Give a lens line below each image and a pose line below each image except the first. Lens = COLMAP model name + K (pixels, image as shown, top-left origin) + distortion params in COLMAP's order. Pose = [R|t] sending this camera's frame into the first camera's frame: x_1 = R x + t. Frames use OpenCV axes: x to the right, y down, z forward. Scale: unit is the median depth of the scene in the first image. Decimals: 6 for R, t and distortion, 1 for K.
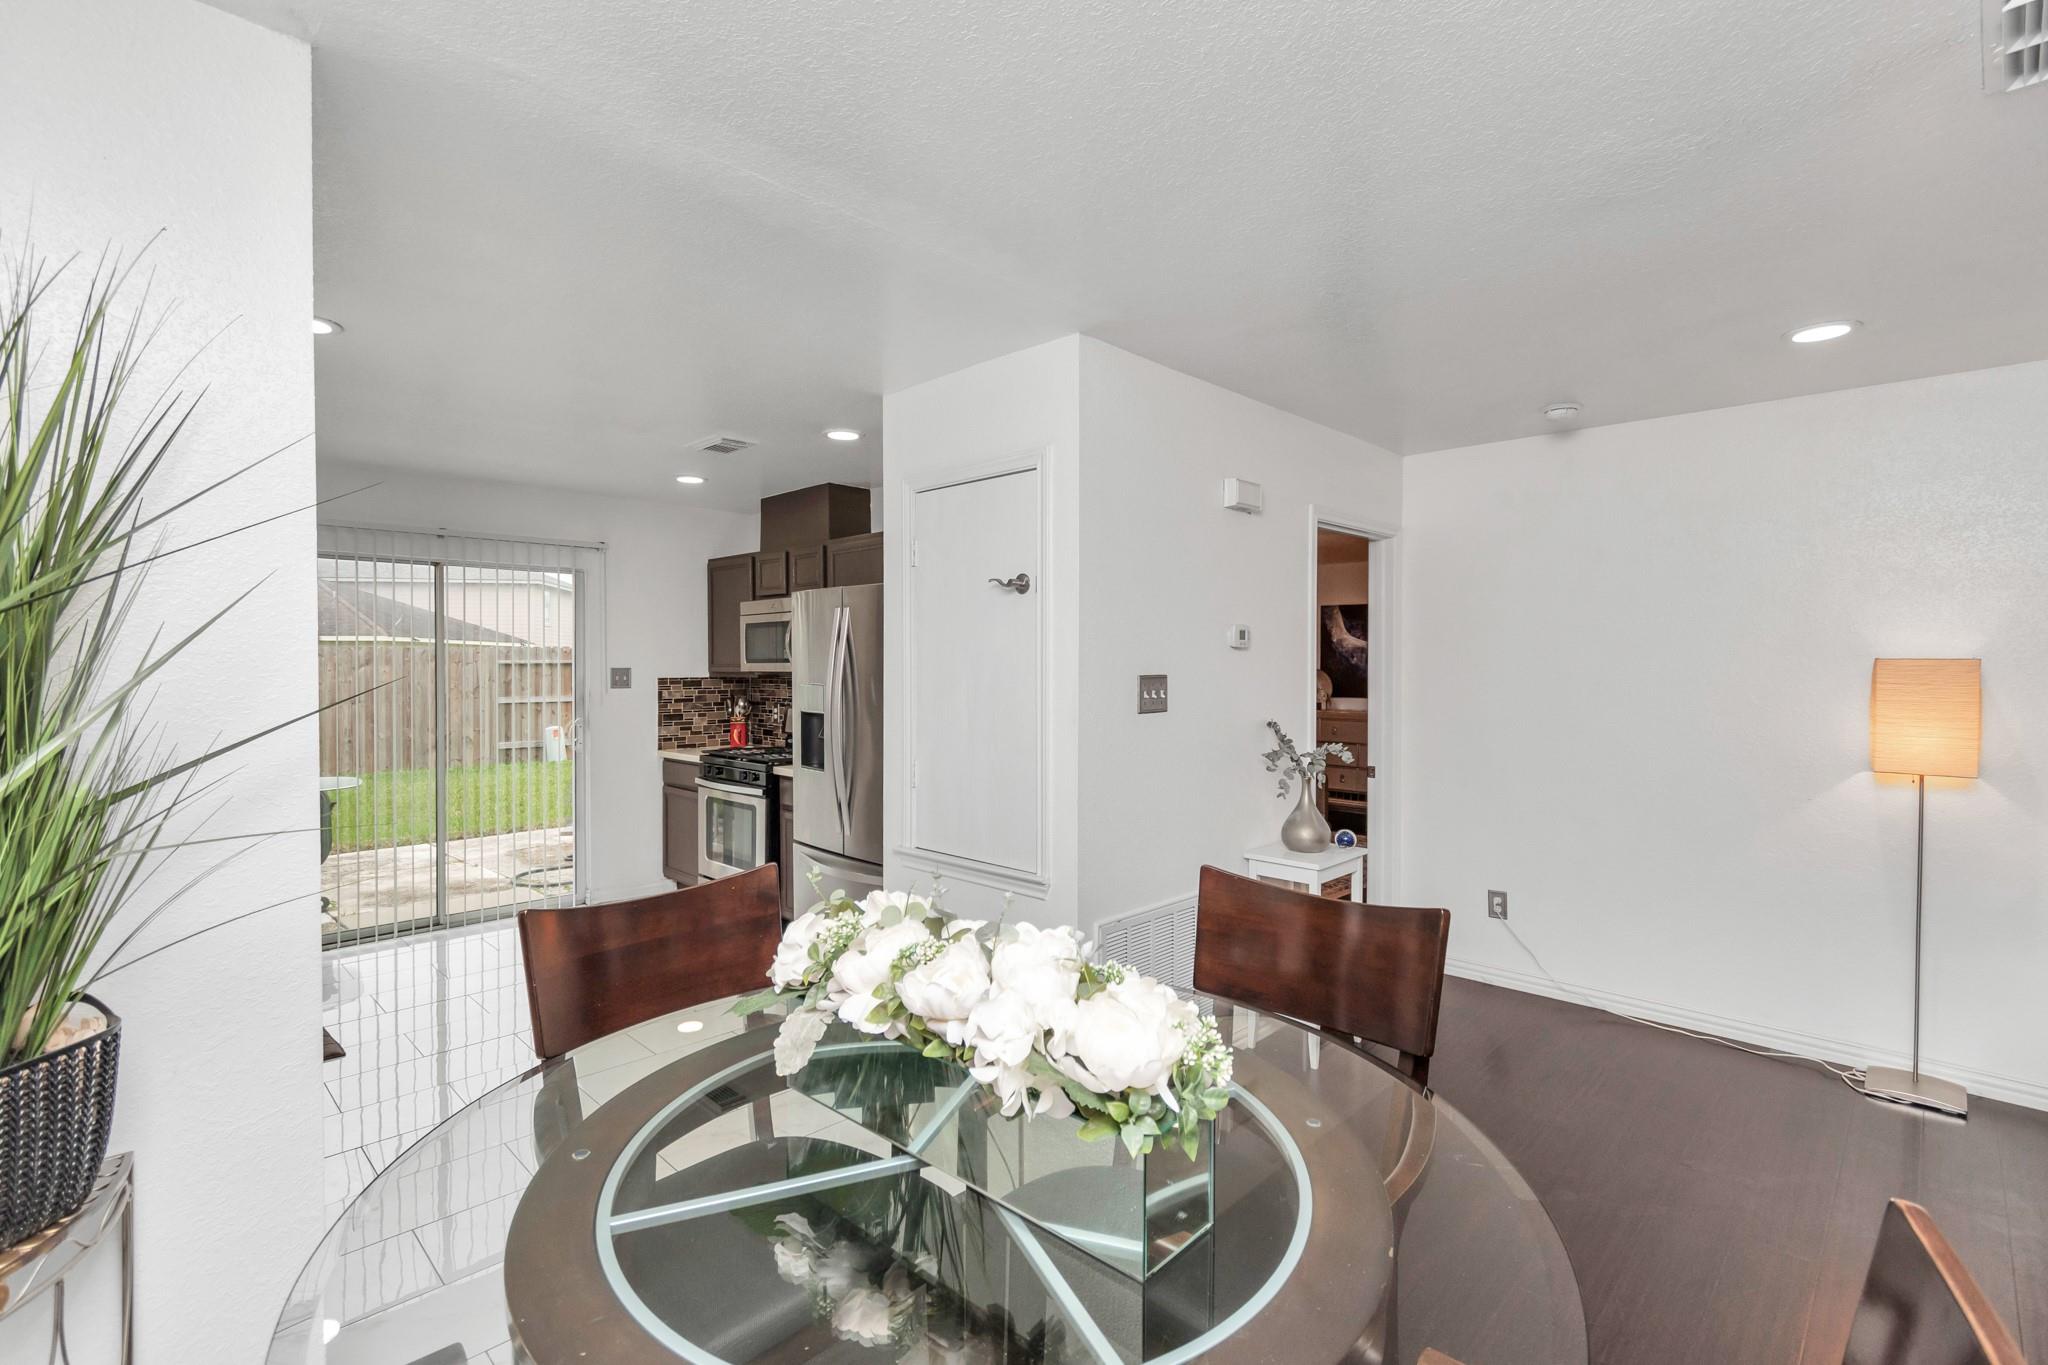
lens RADIAL K [[919.6, 0, 1026.4], [0, 919.6, 678.4], [0, 0, 1]] dist [0.001316, 0.000203]
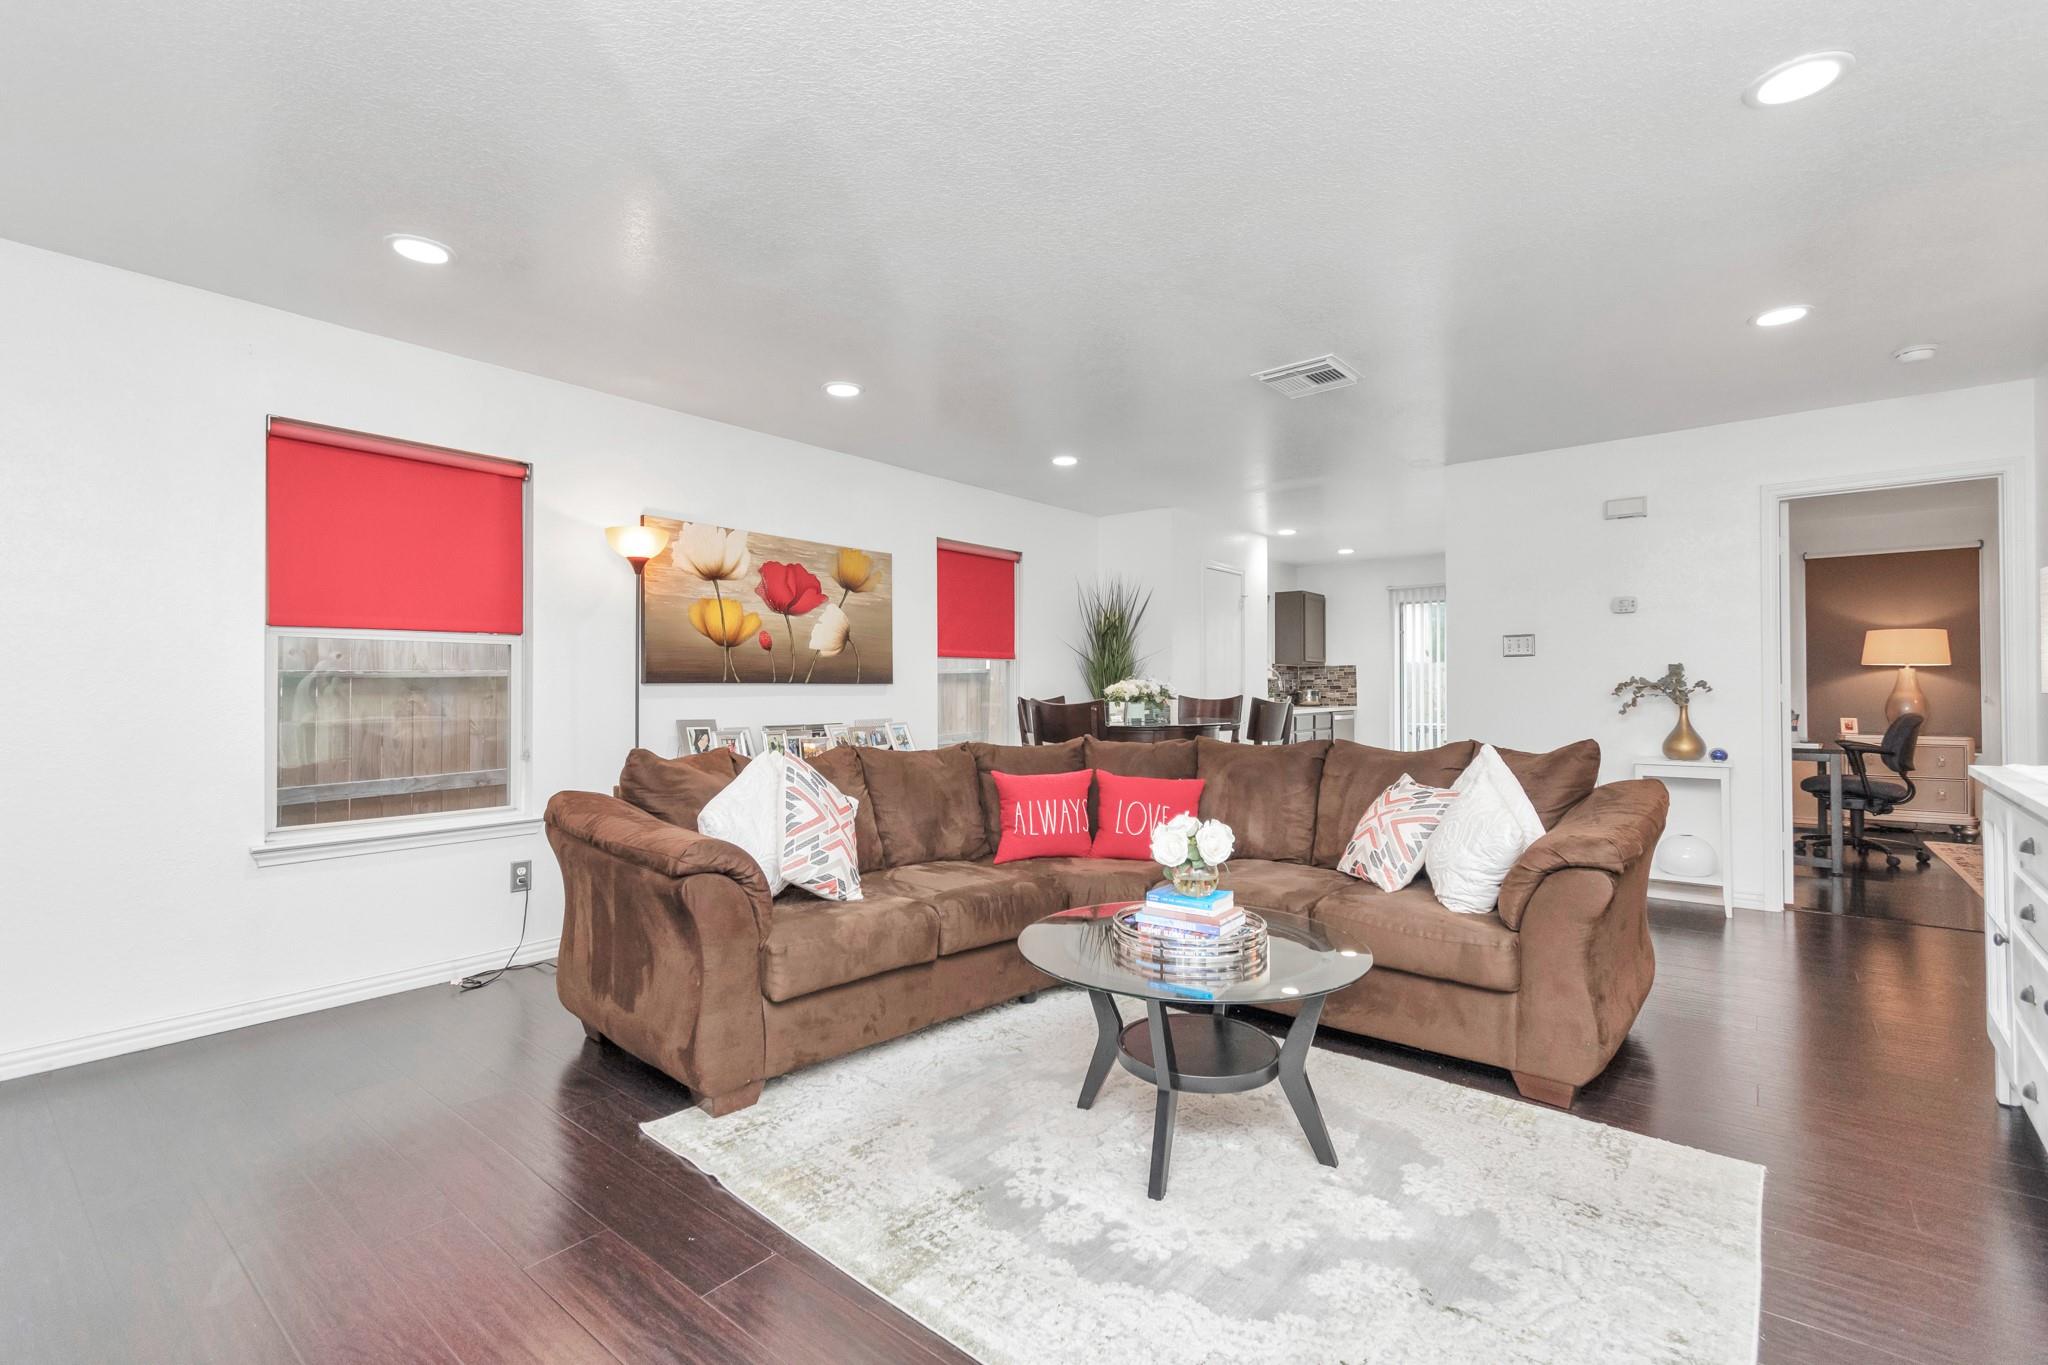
lens RADIAL K [[906.6, 0, 1013.7], [0, 906.6, 685.3], [0, 0, 1]] dist [0.000733, 0.000072]
pose [[0.073215, -0.005317, -0.997302, 0.943786], [-0.013826, 0.999884, -0.006346, 0.061523], [0.997220, 0.014254, 0.073133, -0.042920]]
